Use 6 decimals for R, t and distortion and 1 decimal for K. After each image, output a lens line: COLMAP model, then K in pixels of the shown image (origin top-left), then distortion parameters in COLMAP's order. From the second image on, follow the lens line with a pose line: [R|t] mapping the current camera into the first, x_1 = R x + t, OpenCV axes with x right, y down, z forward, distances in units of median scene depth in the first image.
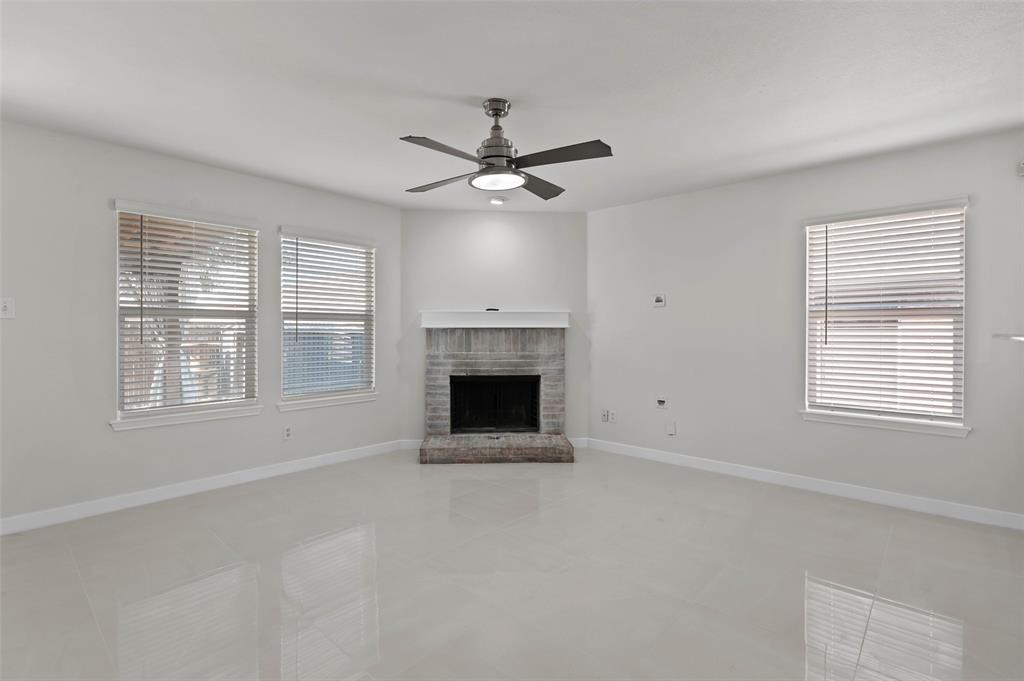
lens RADIAL K [[467.3, 0, 515.0], [0, 467.3, 332.6], [0, 0, 1]] dist [-0.010354, 0.000011]
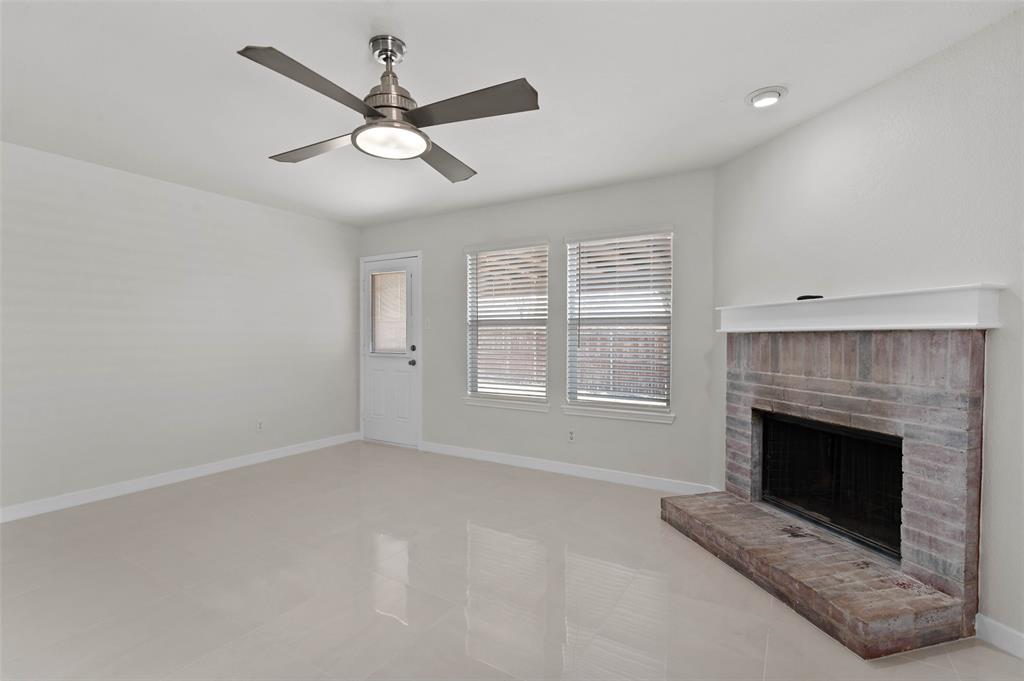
lens RADIAL K [[473.7, 0, 510.7], [0, 473.7, 342.8], [0, 0, 1]] dist [-0.002811, -0.000335]
pose [[0.185736, 0.012593, -0.982519, 0.425195], [-0.003958, 0.999919, 0.012068, -0.001918], [0.982592, 0.001647, 0.185770, 0.560719]]
